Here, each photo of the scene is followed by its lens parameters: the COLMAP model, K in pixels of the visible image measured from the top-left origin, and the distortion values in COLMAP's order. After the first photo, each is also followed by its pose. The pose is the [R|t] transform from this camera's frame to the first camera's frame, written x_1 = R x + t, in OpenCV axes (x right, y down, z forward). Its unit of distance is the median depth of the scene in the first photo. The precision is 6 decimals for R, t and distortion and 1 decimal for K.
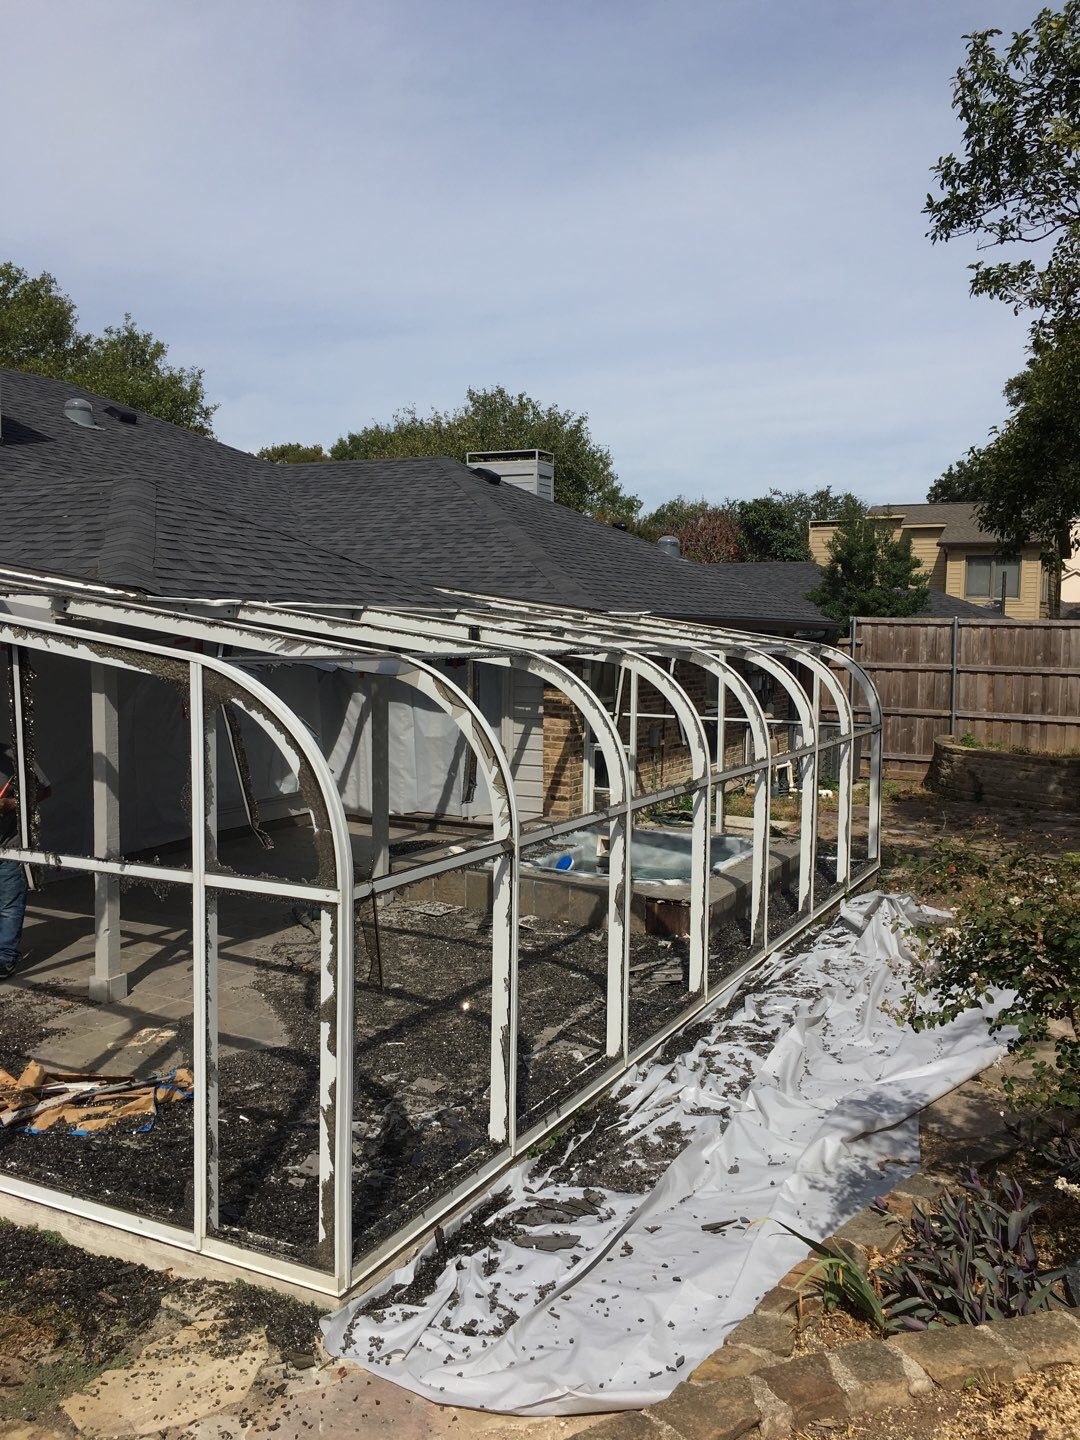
lens RADIAL K [[1231.8, 0, 533.4], [0, 1231.8, 718.9], [0, 0, 1]] dist [0.071472, -0.078933]
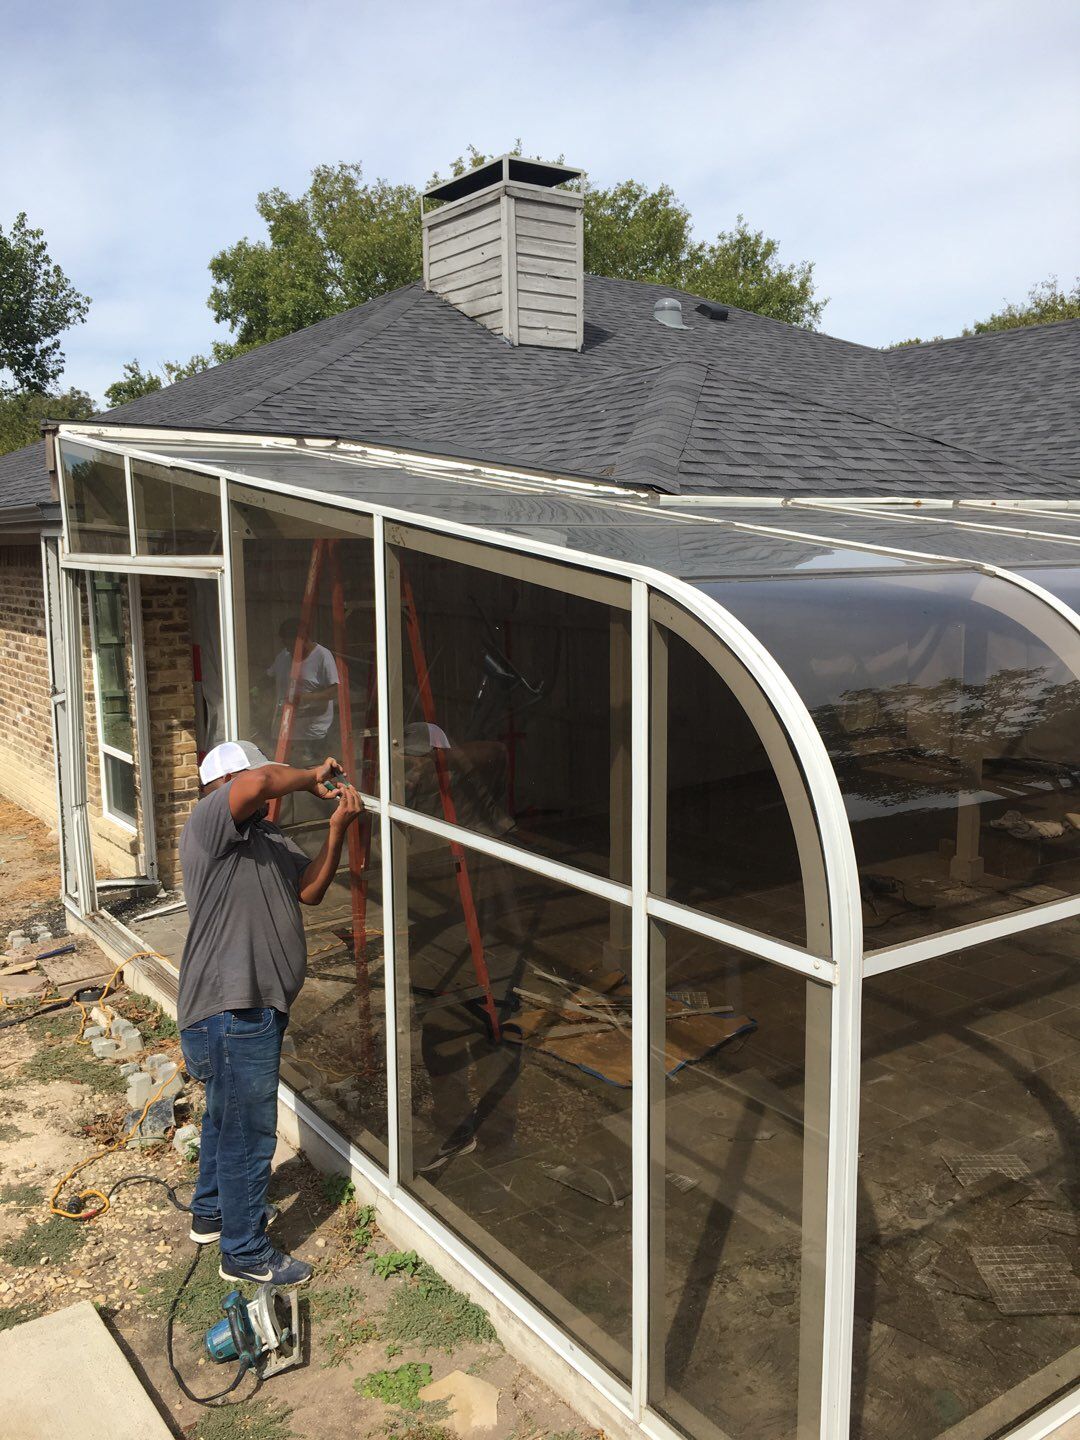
lens RADIAL K [[1231.8, 0, 532.5], [0, 1231.8, 730.8], [0, 0, 1]] dist [0.071472, -0.078933]
pose [[0.886010, 0.049853, -0.460979, -0.004244], [-0.013319, 0.996529, 0.082173, -0.005263], [0.463475, -0.066666, 0.883598, 0.105090]]
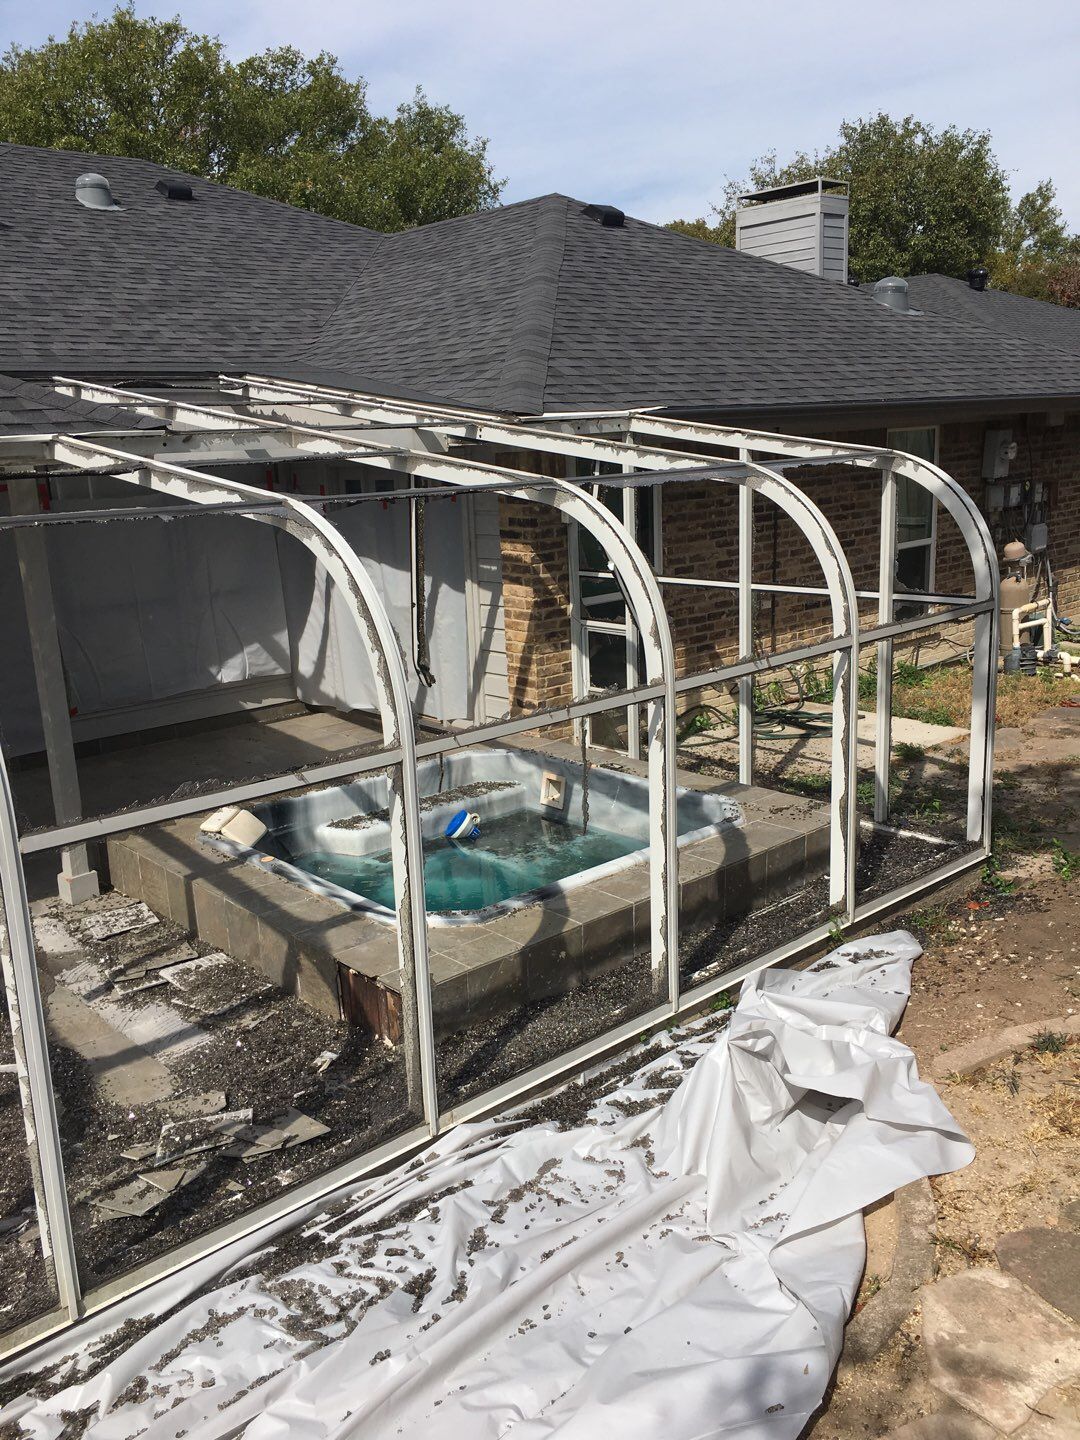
lens RADIAL K [[1231.8, 0, 529.0], [0, 1231.8, 723.3], [0, 0, 1]] dist [0.071472, -0.078933]
pose [[0.933798, 0.027531, -0.356740, 0.223607], [0.031069, 0.987031, 0.157497, -0.026278], [0.356449, -0.158154, 0.920832, 0.332714]]
